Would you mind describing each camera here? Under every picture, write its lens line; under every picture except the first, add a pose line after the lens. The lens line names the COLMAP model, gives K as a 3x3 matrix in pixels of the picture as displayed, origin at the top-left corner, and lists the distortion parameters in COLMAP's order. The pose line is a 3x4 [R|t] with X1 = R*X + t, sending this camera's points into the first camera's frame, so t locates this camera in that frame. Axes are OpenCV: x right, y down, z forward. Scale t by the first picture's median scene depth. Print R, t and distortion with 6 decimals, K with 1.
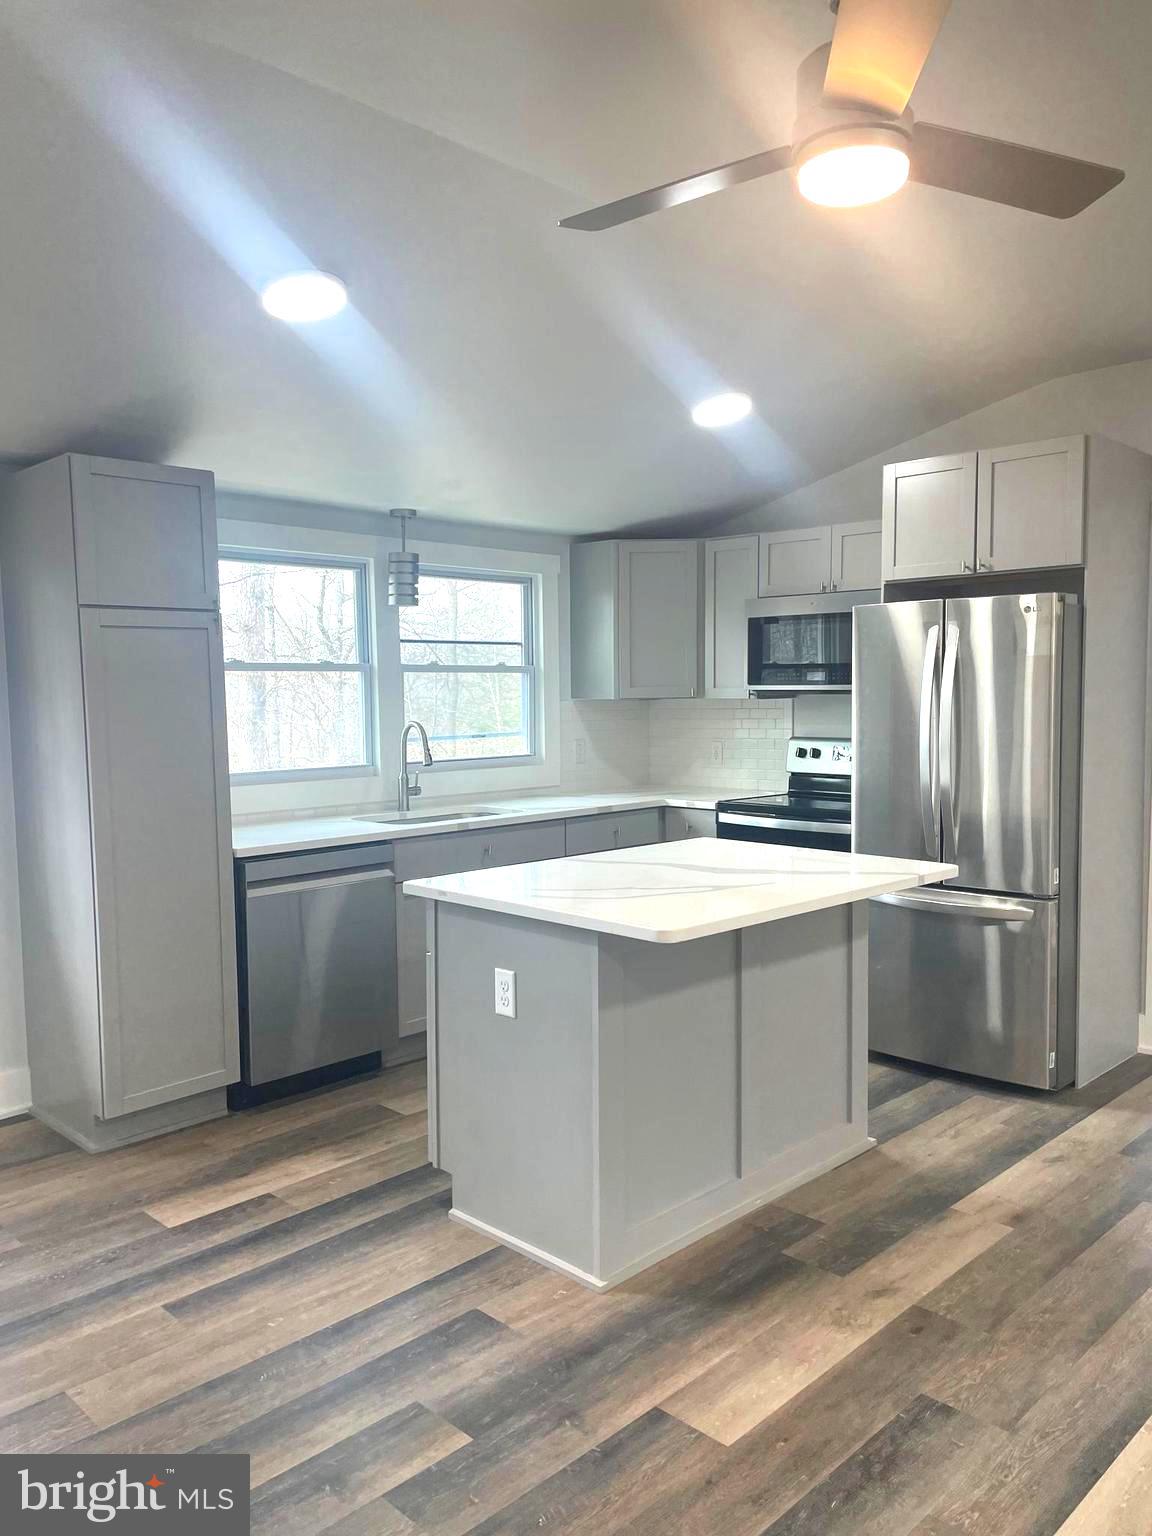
lens RADIAL K [[1173.2, 0, 580.1], [0, 1173.2, 763.9], [0, 0, 1]] dist [0.099296, -0.138712]
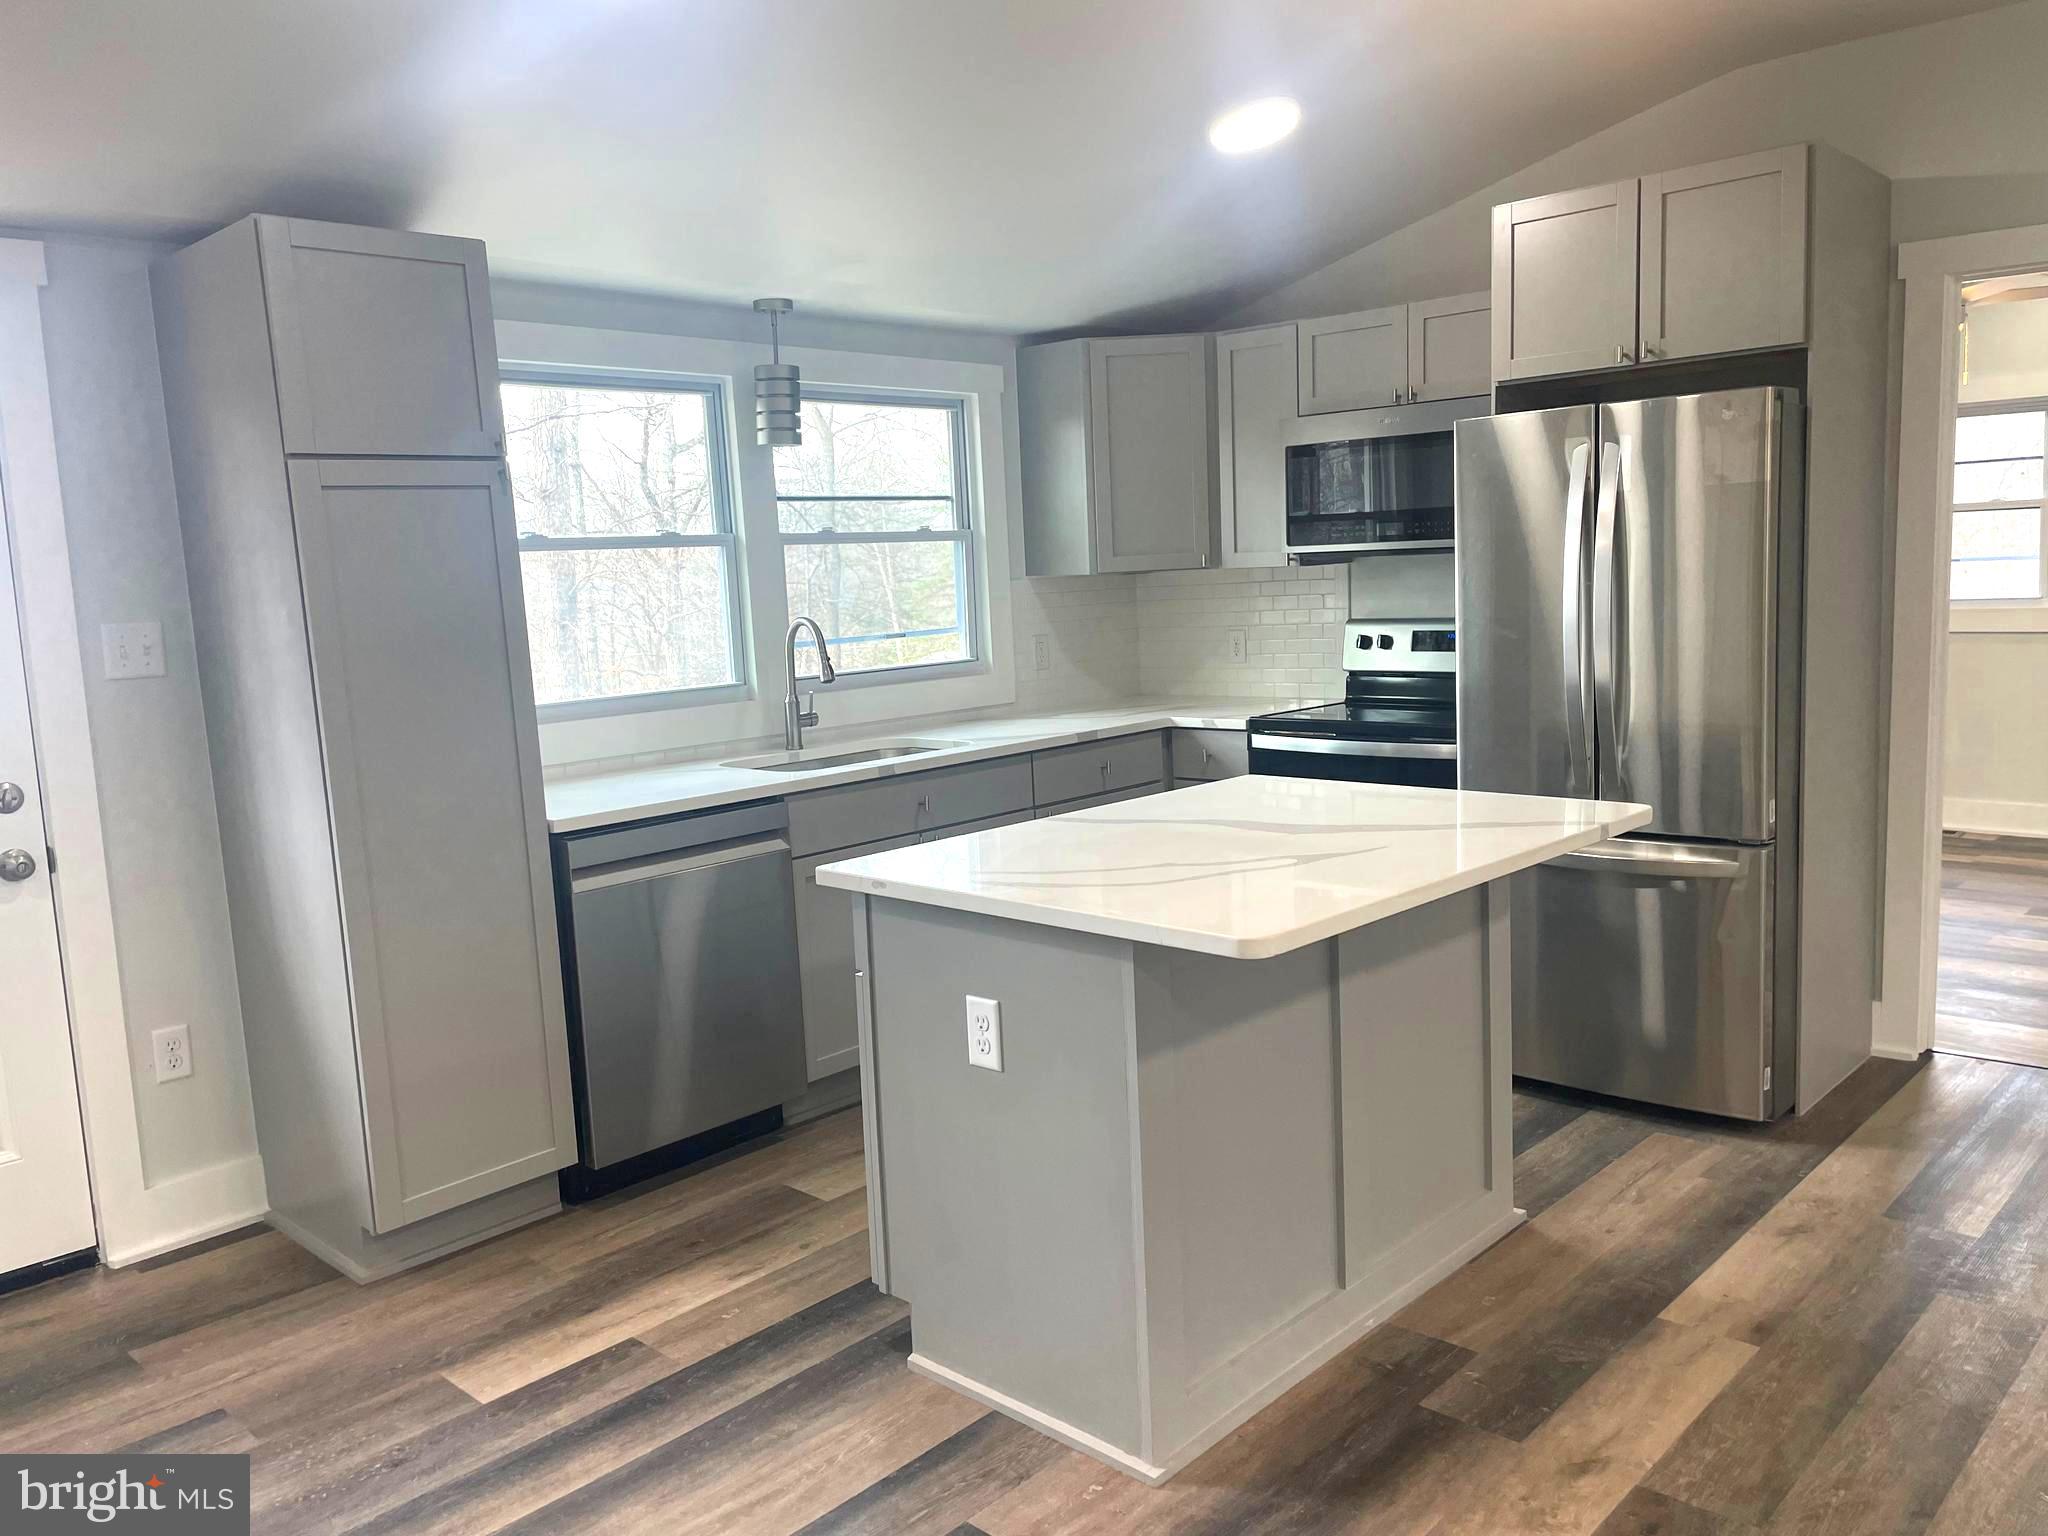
lens RADIAL K [[1564.2, 0, 1035.9], [0, 1564.2, 755.2], [0, 0, 1]] dist [0.099296, -0.138712]
pose [[0.999063, -0.038598, 0.019558, -0.032865], [0.037396, 0.997589, 0.058468, -0.005591], [-0.021768, -0.057681, 0.998098, 0.103610]]
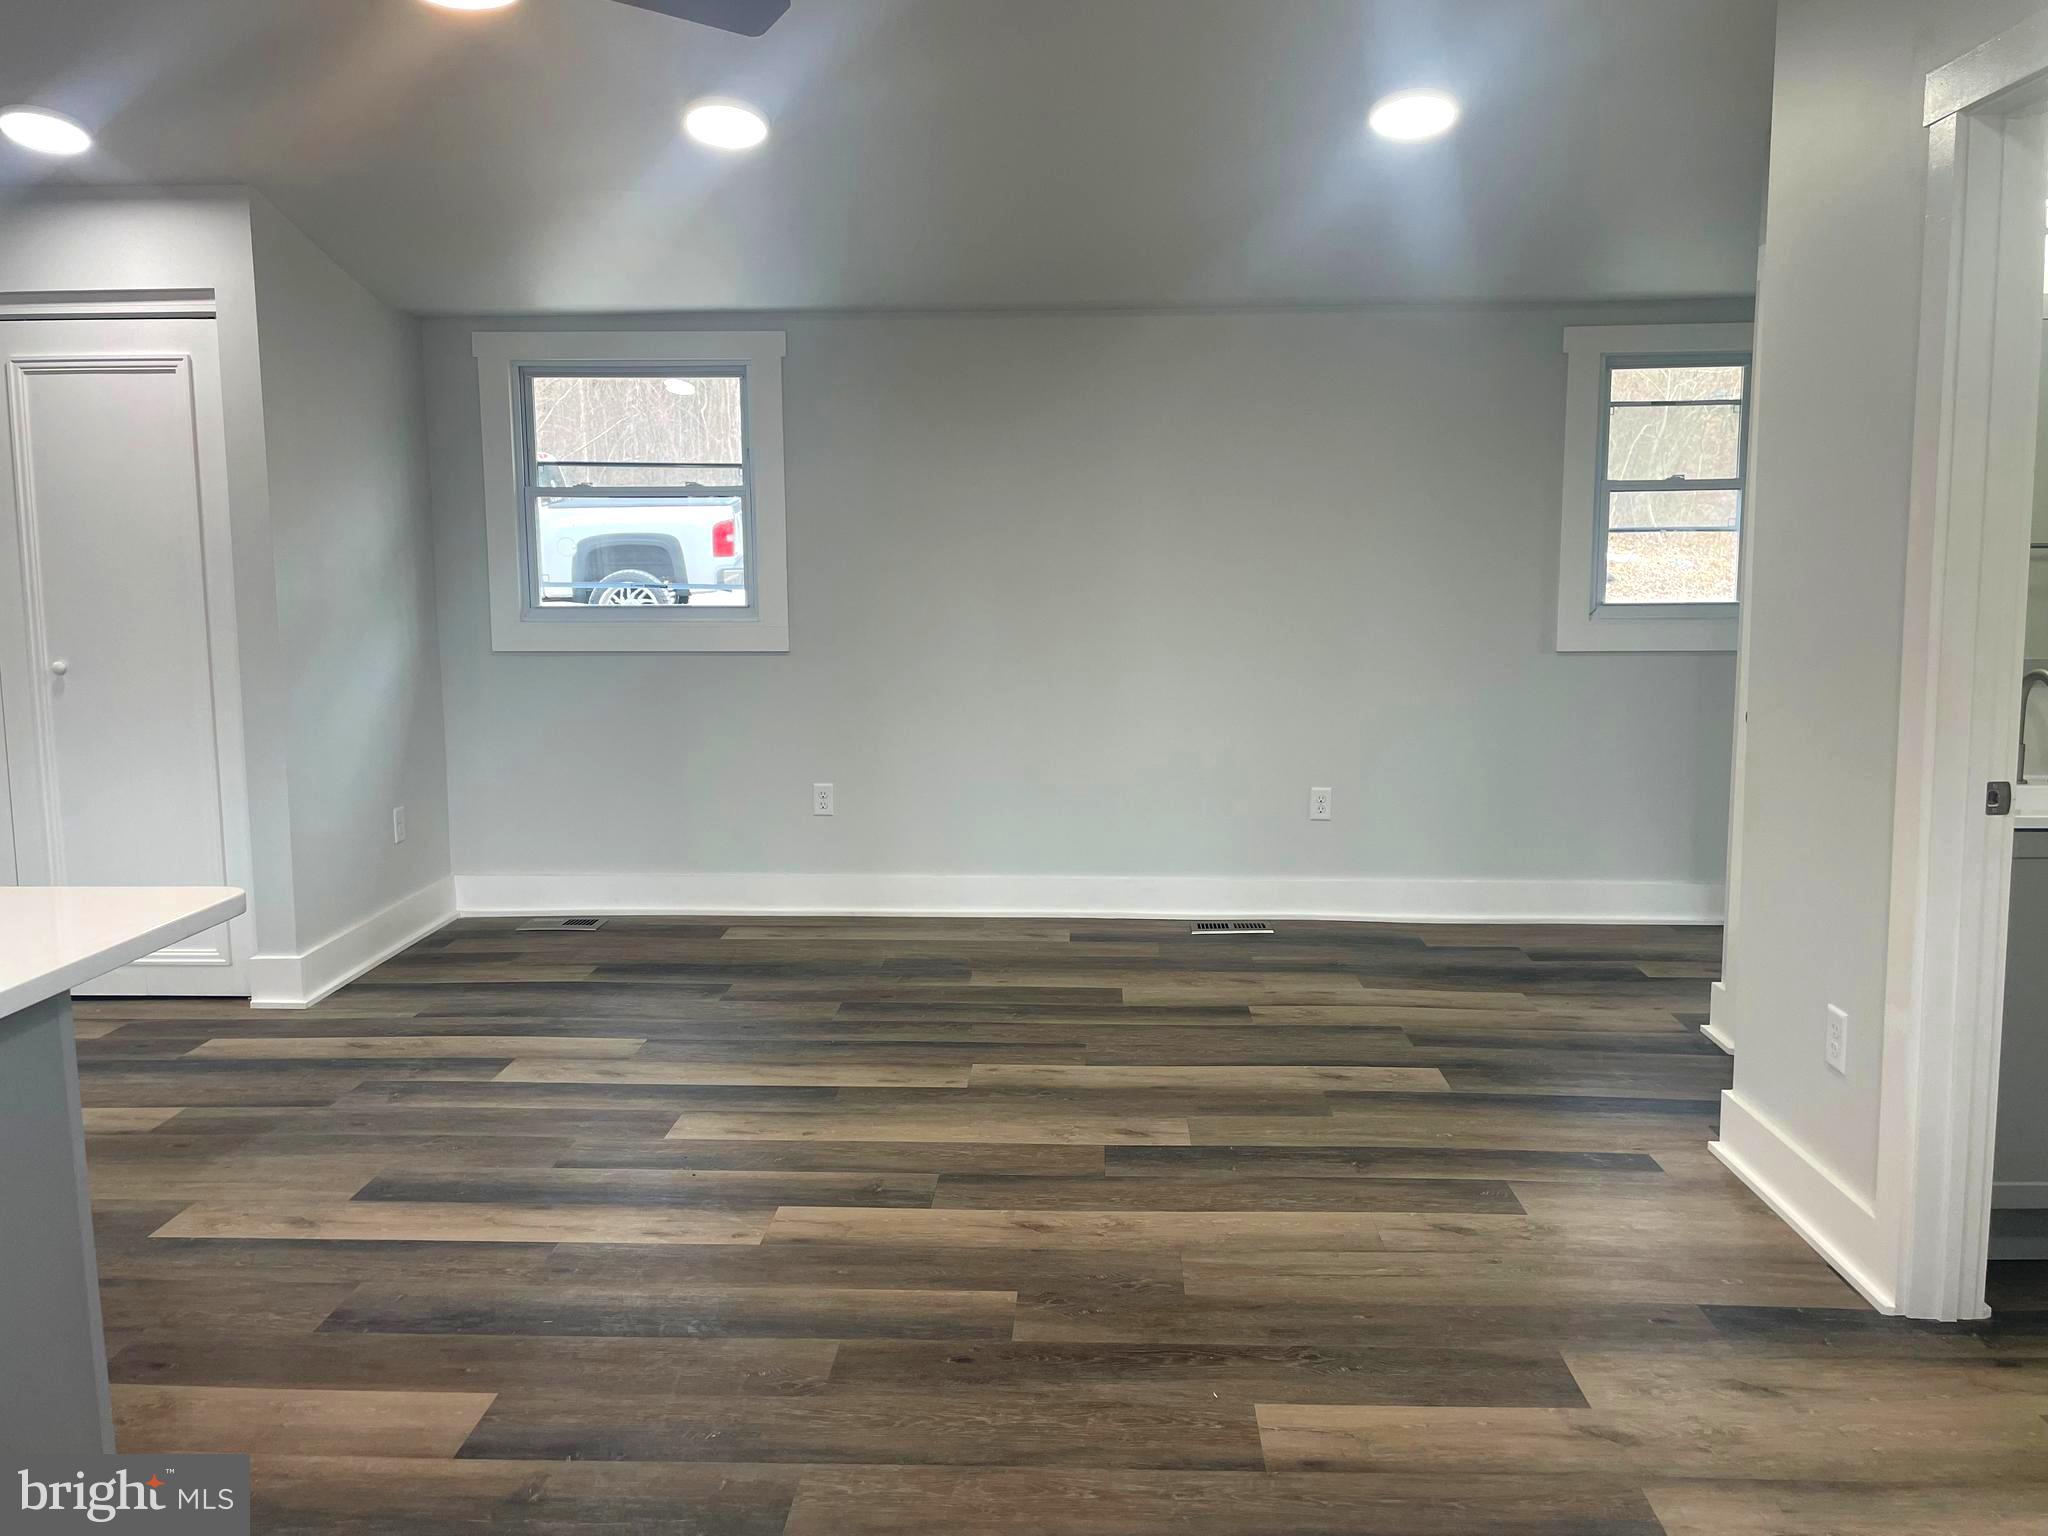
lens RADIAL K [[1498.6, 0, 1024.8], [0, 1498.6, 764.8], [0, 0, 1]] dist [0.082966, -0.105272]
pose [[-0.675638, -0.105556, 0.729638, -1.202216], [0.051945, 0.980421, 0.189937, -0.106745], [-0.735401, 0.166230, -0.656927, 1.801961]]
